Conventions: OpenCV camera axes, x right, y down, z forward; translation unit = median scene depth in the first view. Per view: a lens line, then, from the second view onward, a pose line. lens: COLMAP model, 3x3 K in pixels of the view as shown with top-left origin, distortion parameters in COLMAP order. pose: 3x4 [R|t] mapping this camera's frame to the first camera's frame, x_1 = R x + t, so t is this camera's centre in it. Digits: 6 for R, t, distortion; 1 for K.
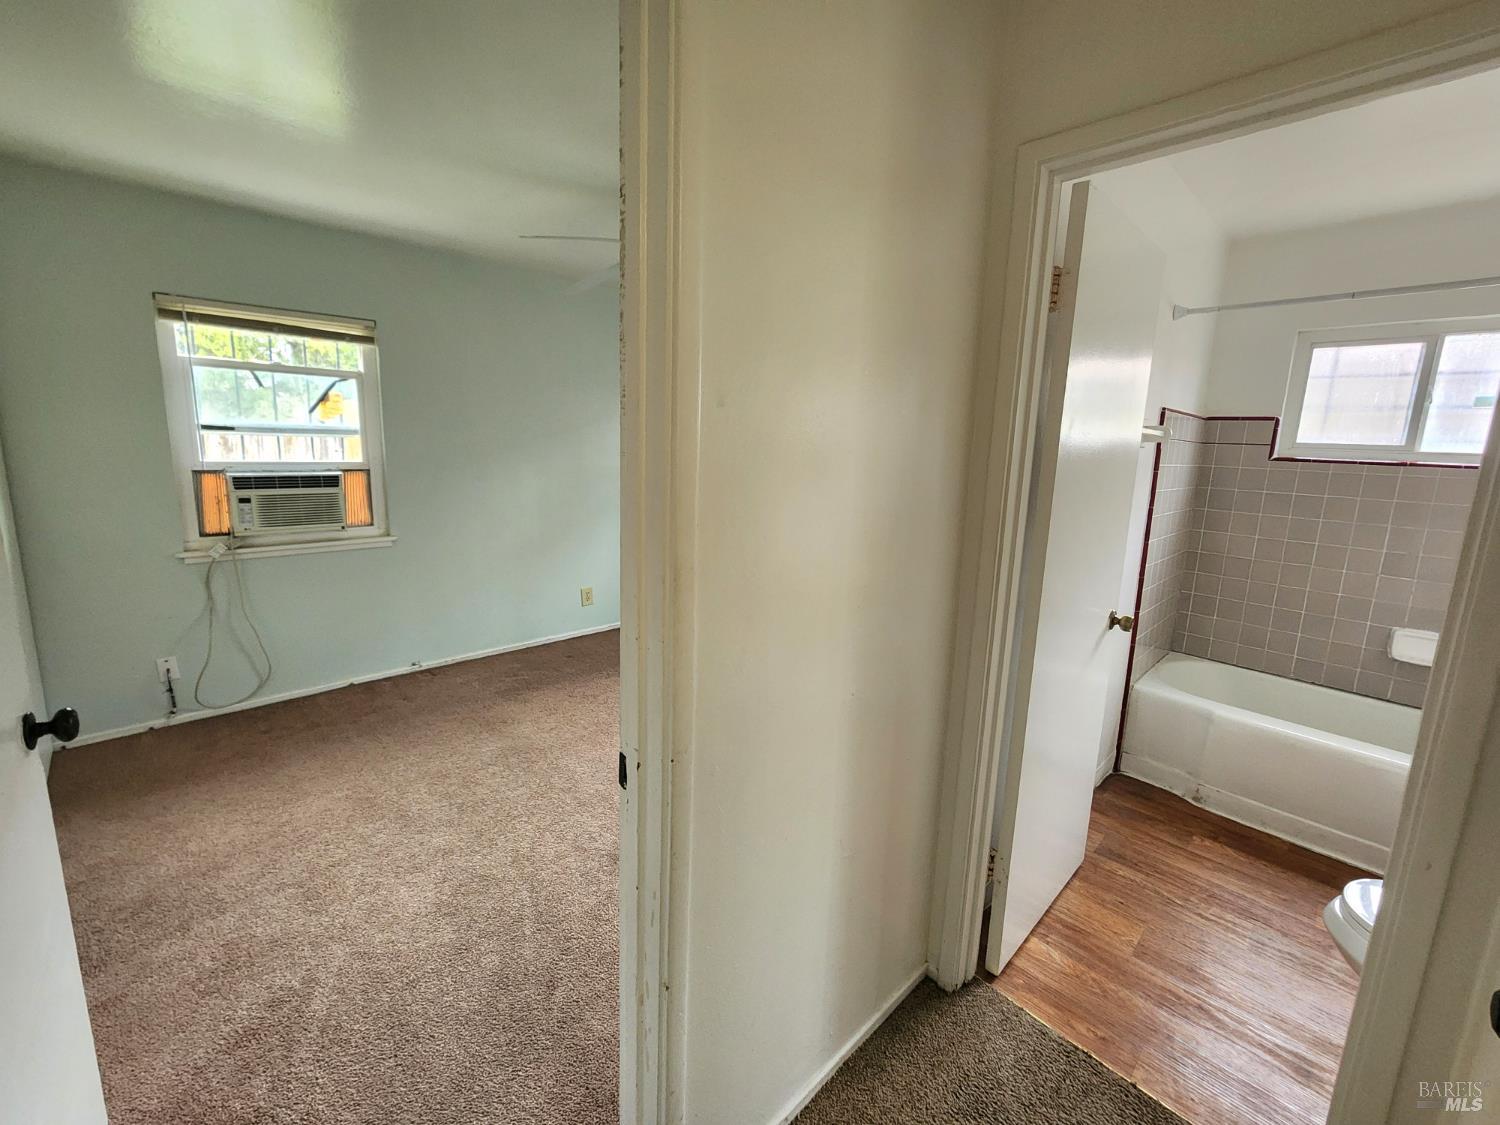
lens RADIAL K [[618.0, 0, 743.3], [0, 618.0, 556.4], [0, 0, 1]] dist [0.001520, -0.000433]
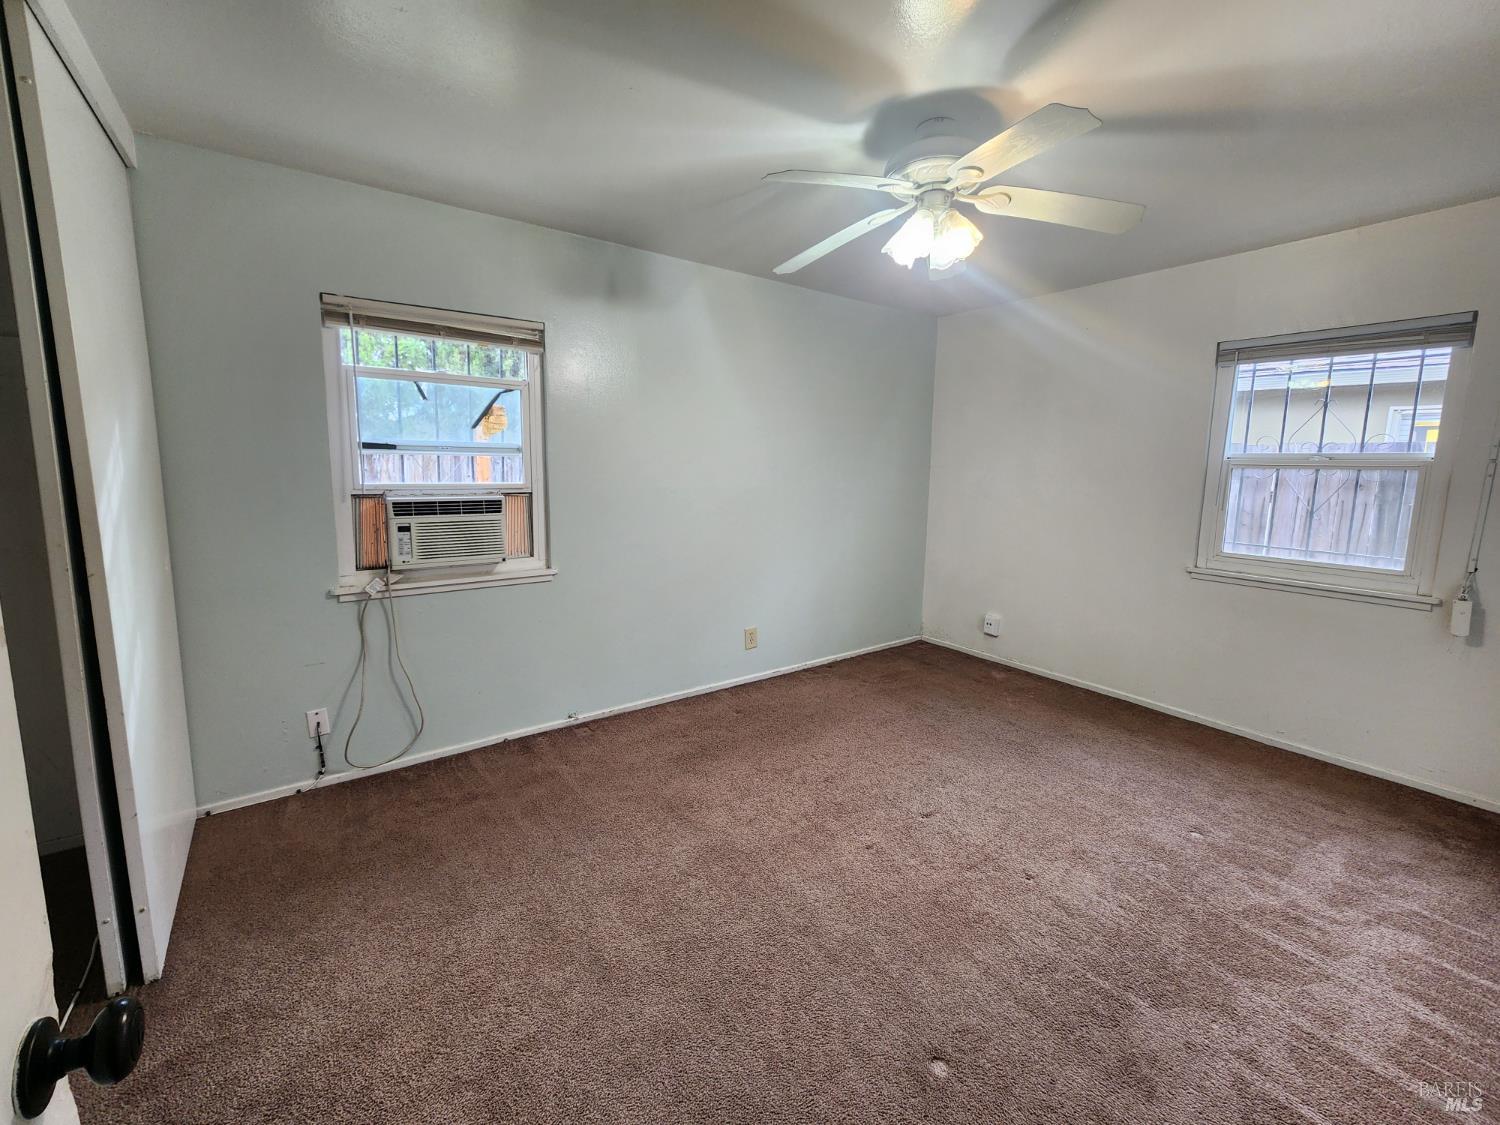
lens RADIAL K [[618.0, 0, 745.3], [0, 618.0, 555.0], [0, 0, 1]] dist [0.001520, -0.000433]
pose [[0.989825, 0.007497, -0.142090, -0.202895], [-0.012958, 0.999211, -0.037546, -0.026590], [0.141696, 0.039006, 0.989141, 0.204851]]
